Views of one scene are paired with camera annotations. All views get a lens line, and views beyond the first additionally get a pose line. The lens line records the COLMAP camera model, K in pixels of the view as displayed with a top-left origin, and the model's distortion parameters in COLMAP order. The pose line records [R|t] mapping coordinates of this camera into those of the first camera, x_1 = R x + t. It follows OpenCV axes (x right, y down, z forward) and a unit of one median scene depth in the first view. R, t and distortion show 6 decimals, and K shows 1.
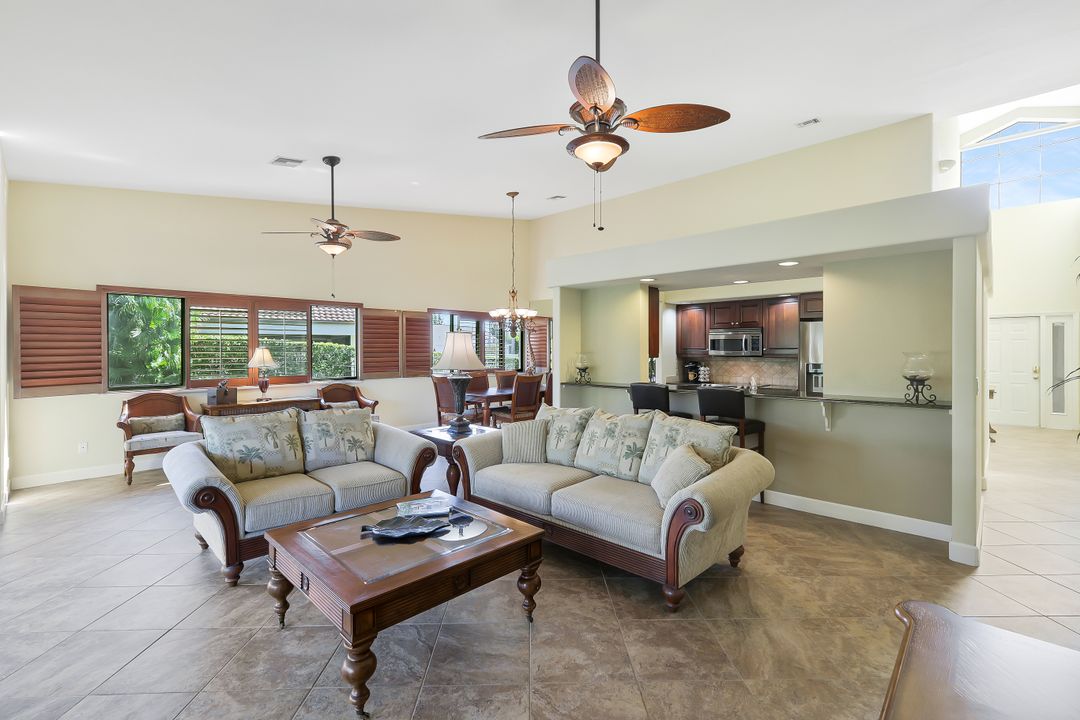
lens RADIAL K [[473.5, 0, 538.7], [0, 473.5, 349.0], [0, 0, 1]] dist [0.002676, -0.000235]
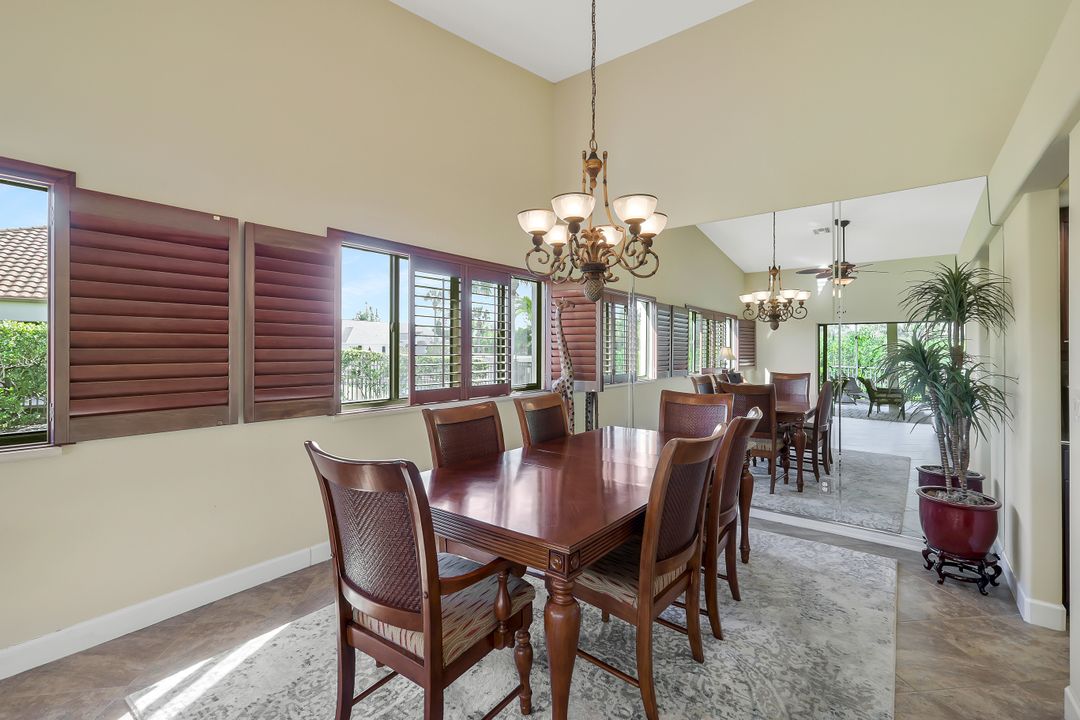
lens RADIAL K [[473.5, 0, 538.7], [0, 473.5, 349.0], [0, 0, 1]] dist [0.002676, -0.000235]
pose [[0.990801, 0.005551, 0.135212, -0.123685], [-0.005220, 0.999982, -0.002802, 0.008876], [-0.135225, 0.002070, 0.990813, 0.631681]]
